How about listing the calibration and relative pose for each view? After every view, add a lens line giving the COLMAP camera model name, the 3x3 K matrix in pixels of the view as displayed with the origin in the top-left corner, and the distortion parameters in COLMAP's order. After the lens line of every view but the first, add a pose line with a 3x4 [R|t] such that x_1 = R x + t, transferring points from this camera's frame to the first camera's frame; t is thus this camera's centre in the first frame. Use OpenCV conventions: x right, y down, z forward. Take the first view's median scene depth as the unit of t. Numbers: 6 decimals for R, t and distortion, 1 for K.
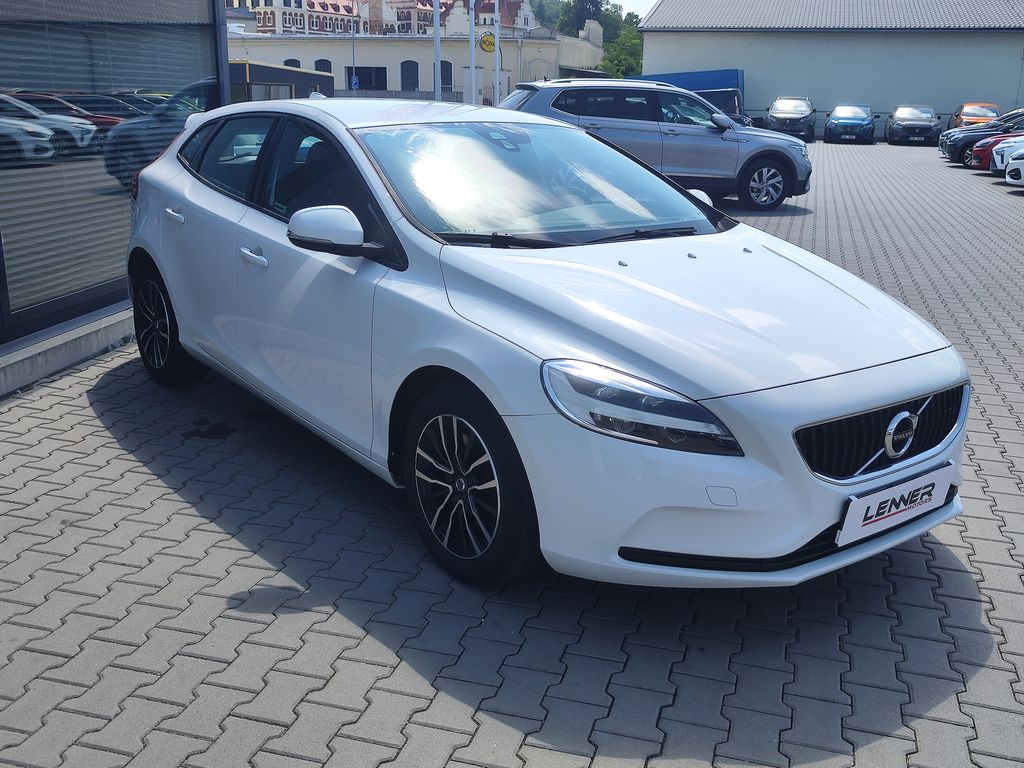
lens RADIAL K [[952.1, 0, 512.0], [0, 952.1, 384.0], [0, 0, 1]] dist [0.080563, -0.163088]
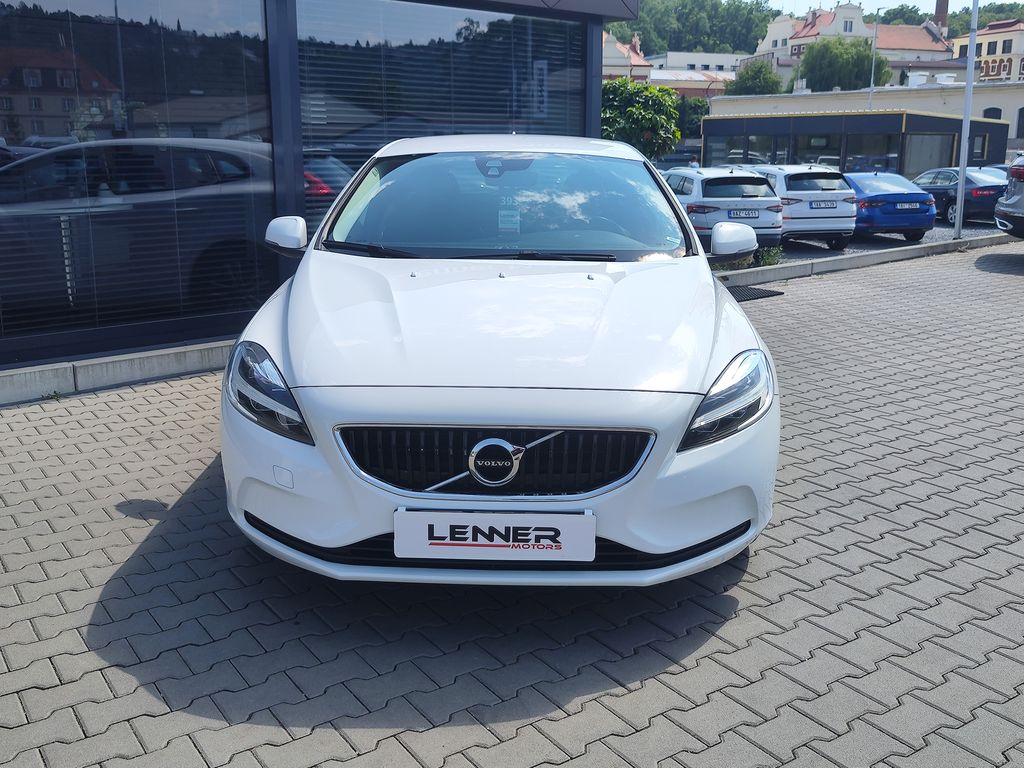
lens RADIAL K [[952.1, 0, 512.0], [0, 952.1, 384.0], [0, 0, 1]] dist [0.080563, -0.163088]
pose [[0.786105, 0.129473, -0.604381, 0.994564], [-0.160314, 0.987062, 0.002935, -0.029661], [0.596941, 0.094584, 0.796690, 0.259372]]
